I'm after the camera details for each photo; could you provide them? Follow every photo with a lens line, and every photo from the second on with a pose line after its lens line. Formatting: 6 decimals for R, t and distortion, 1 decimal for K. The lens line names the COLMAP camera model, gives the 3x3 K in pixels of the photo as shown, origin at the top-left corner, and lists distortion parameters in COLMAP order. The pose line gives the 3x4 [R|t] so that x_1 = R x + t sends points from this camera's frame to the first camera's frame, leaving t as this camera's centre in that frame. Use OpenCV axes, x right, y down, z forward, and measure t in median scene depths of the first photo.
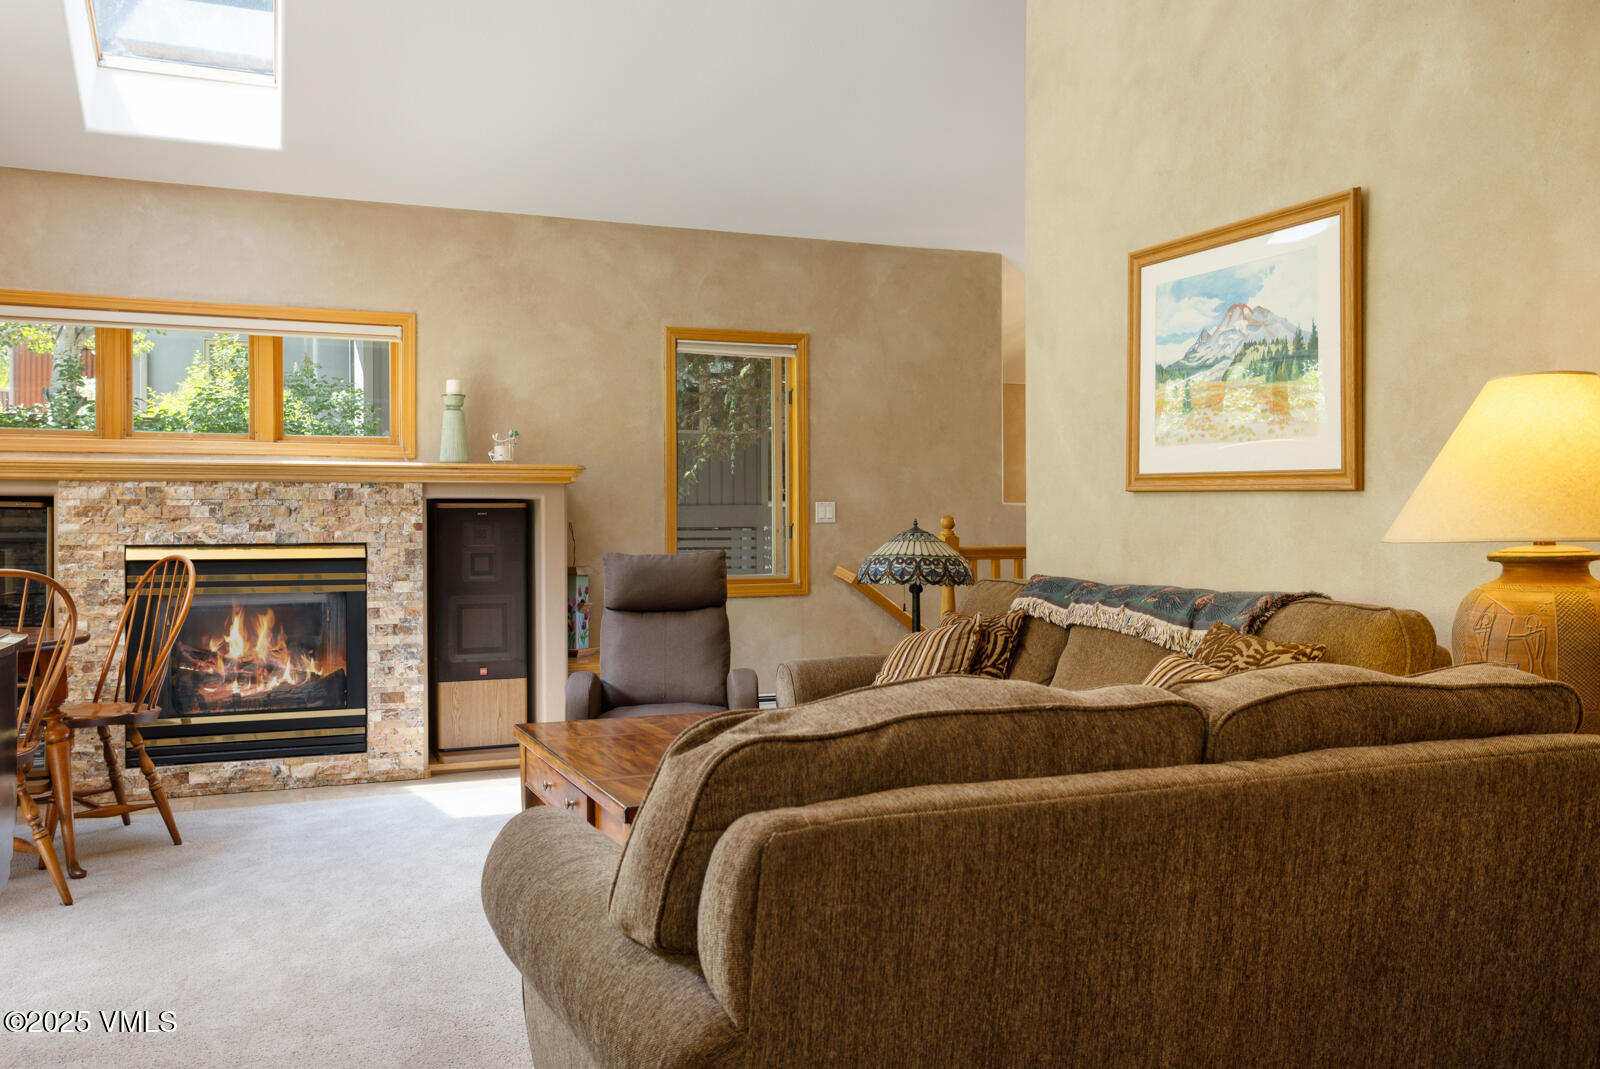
lens RADIAL K [[1311.5, 0, 791.4], [0, 1311.5, 511.1], [0, 0, 1]] dist [-0.005059, 0.043575]
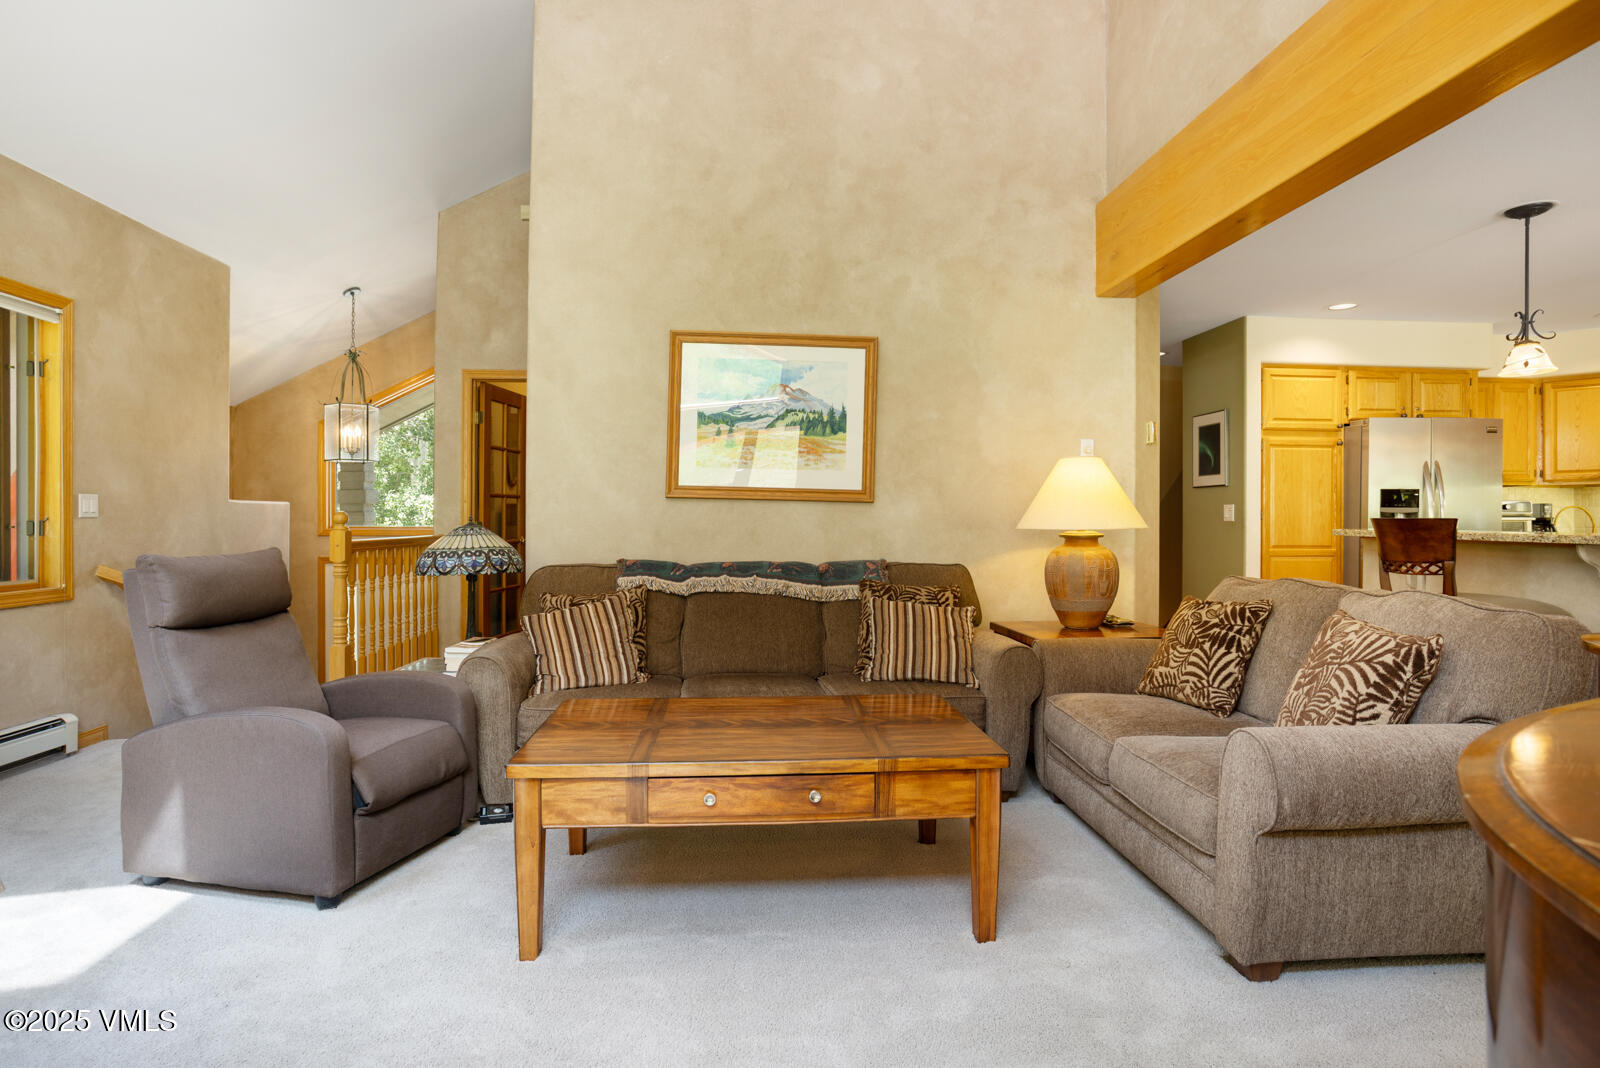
lens RADIAL K [[847.4, 0, 793.3], [0, 847.4, 516.0], [0, 0, 1]] dist [-0.054299, 0.036140]
pose [[0.308872, 0.008112, 0.951069, -0.471984], [-0.012285, 0.999914, -0.004539, 0.006490], [-0.951024, -0.010282, 0.308946, 0.486071]]
